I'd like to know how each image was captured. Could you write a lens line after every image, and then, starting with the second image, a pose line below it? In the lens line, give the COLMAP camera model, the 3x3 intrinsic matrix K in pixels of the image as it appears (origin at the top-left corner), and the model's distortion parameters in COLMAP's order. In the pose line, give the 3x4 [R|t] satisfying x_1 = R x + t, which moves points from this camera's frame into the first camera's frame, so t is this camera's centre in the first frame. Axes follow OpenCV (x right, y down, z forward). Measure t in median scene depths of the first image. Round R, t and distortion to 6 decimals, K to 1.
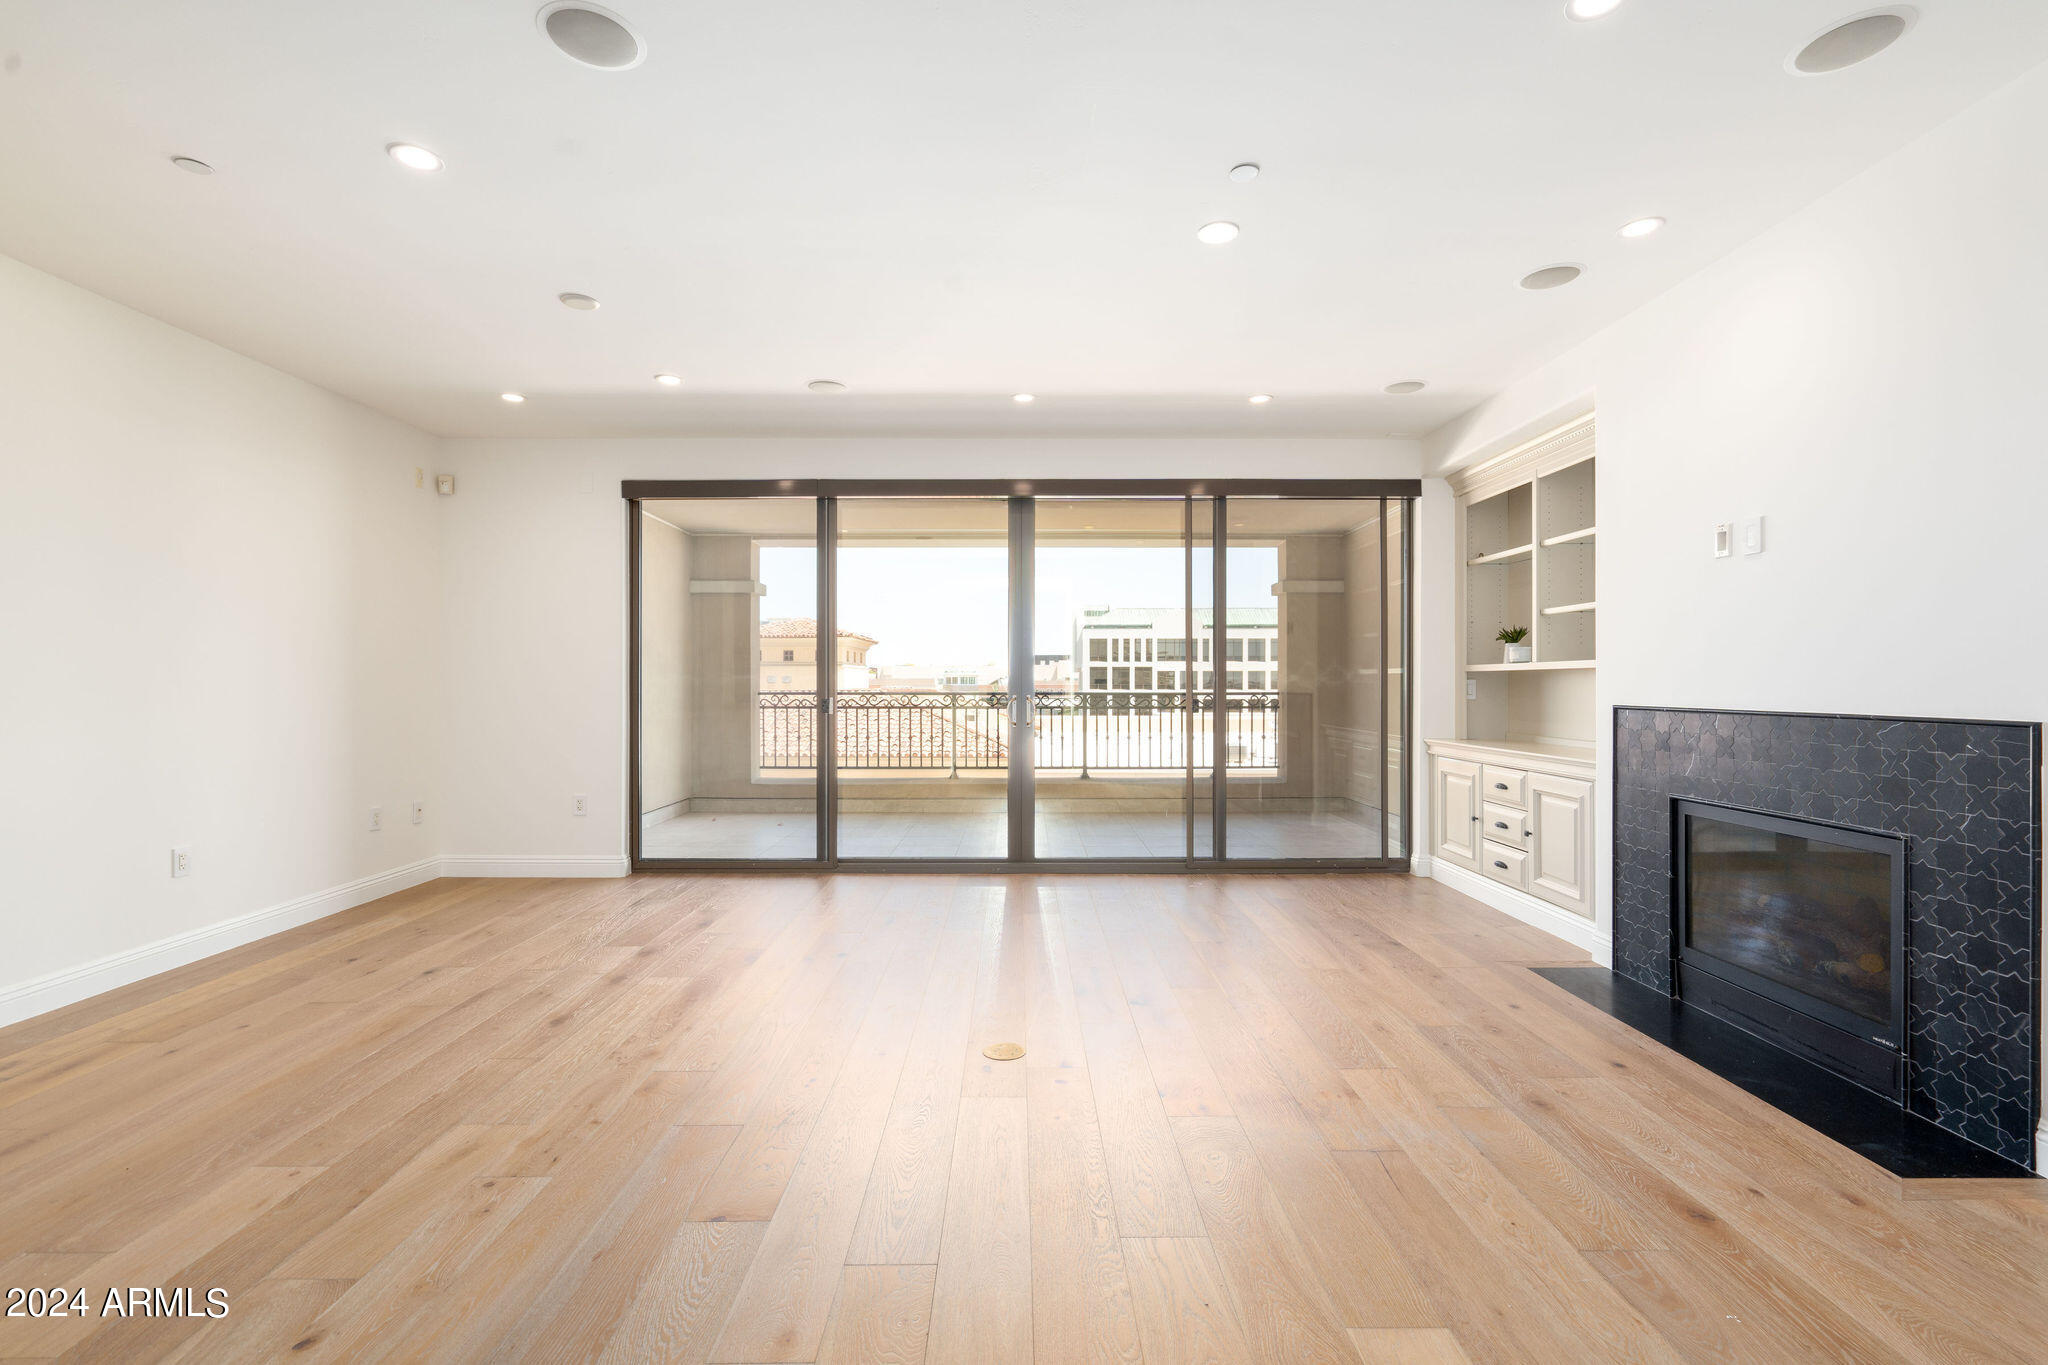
lens RADIAL K [[935.9, 0, 1026.1], [0, 935.9, 687.3], [0, 0, 1]] dist [-0.005959, 0.003613]
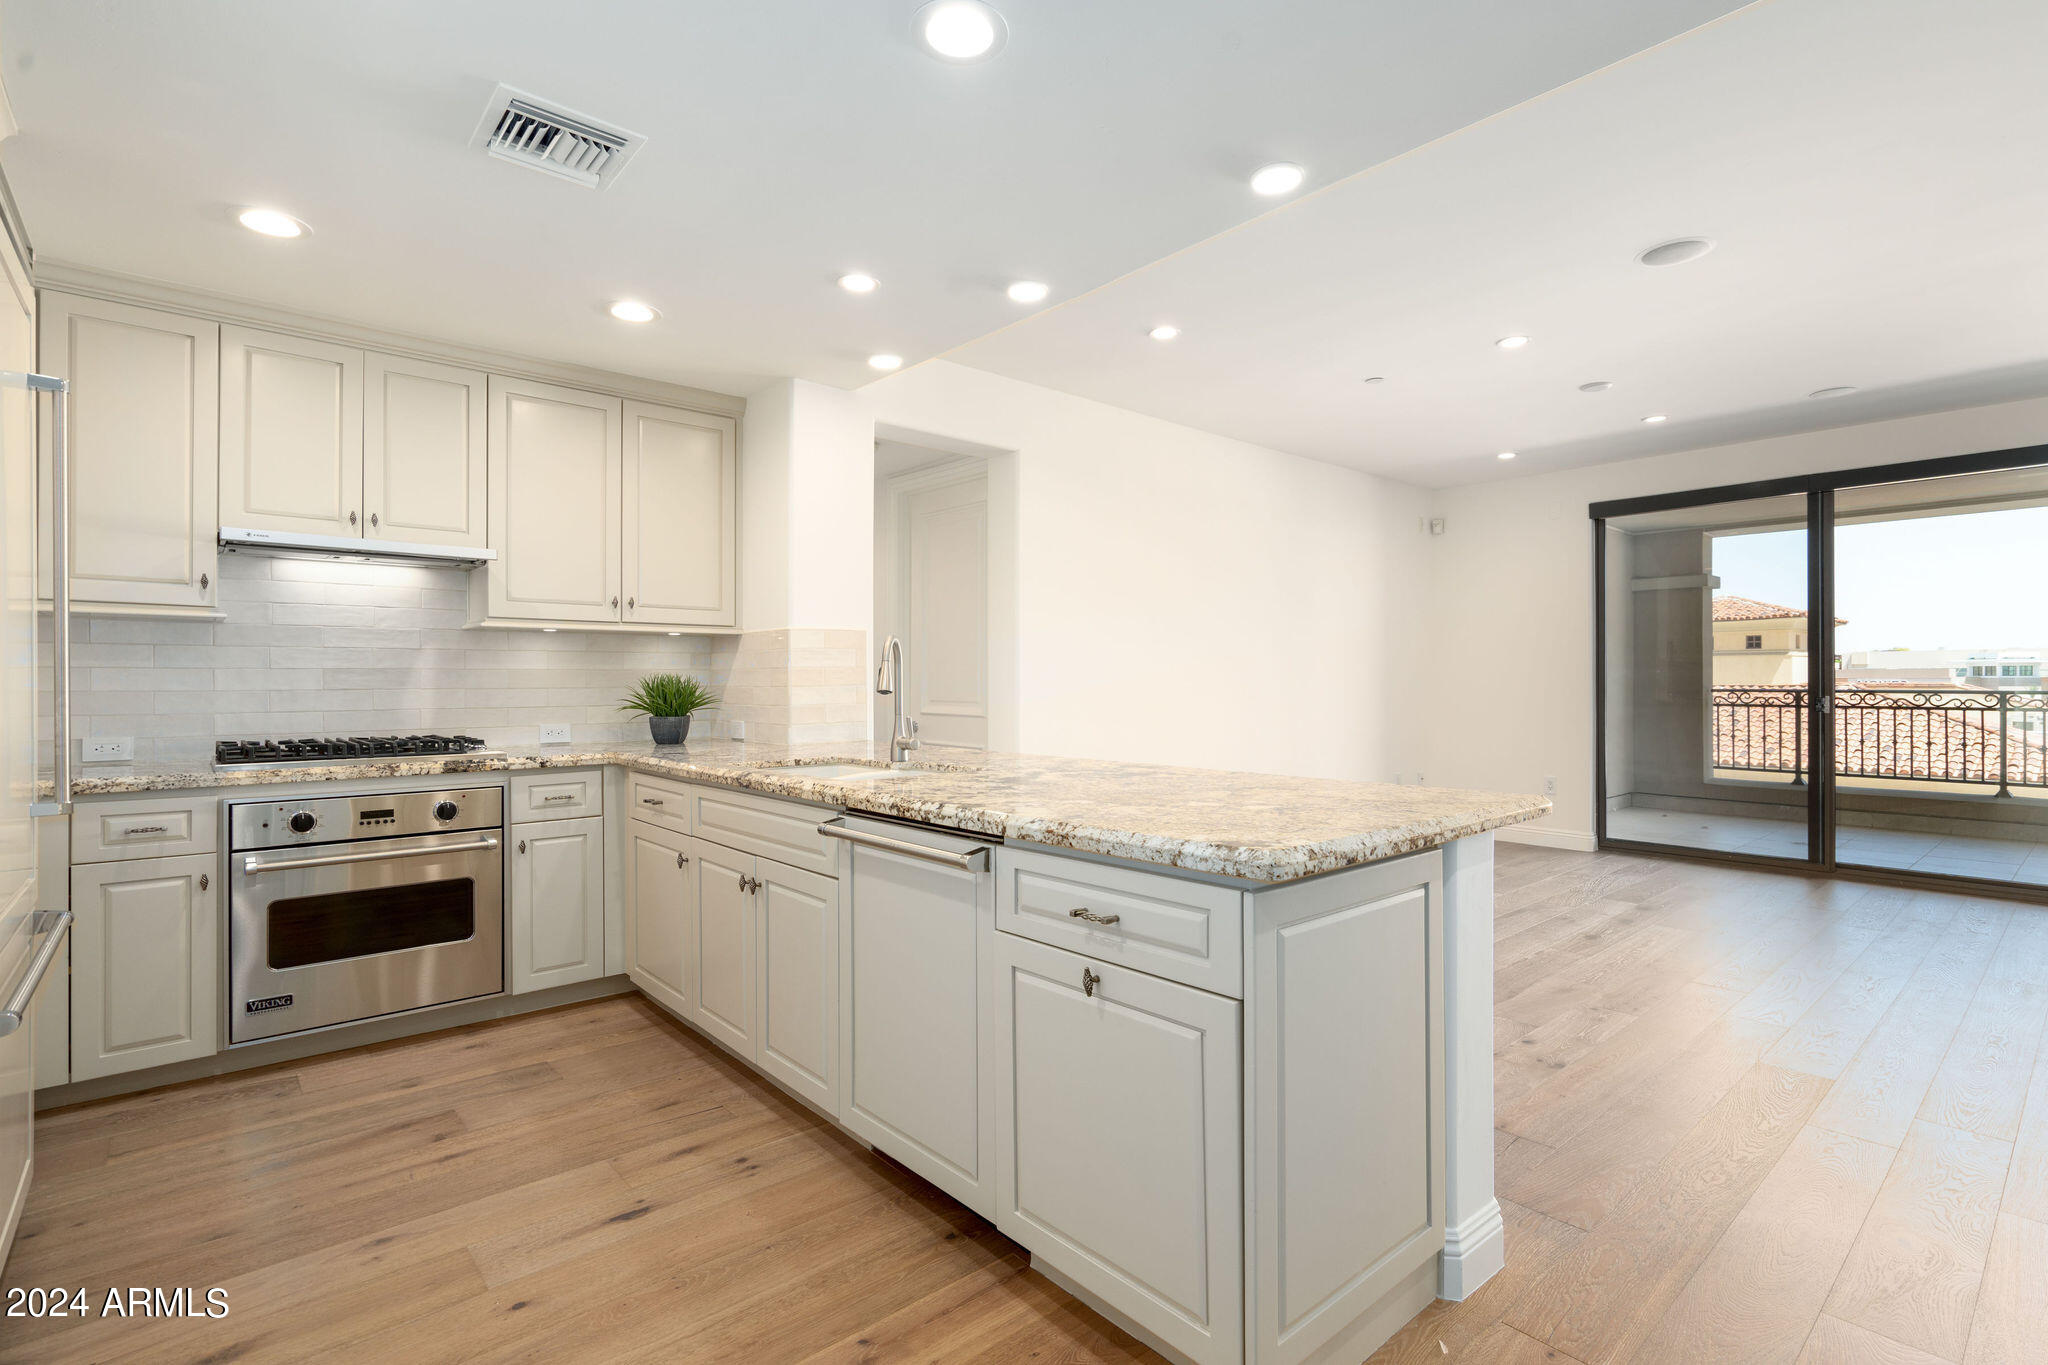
lens RADIAL K [[935.9, 0, 1004.4], [0, 935.9, 684.1], [0, 0, 1]] dist [-0.005959, 0.003613]
pose [[0.635650, 0.002212, -0.771974, -0.003246], [-0.000245, 0.999996, 0.002664, -0.004324], [0.771977, -0.001504, 0.635648, -0.361135]]
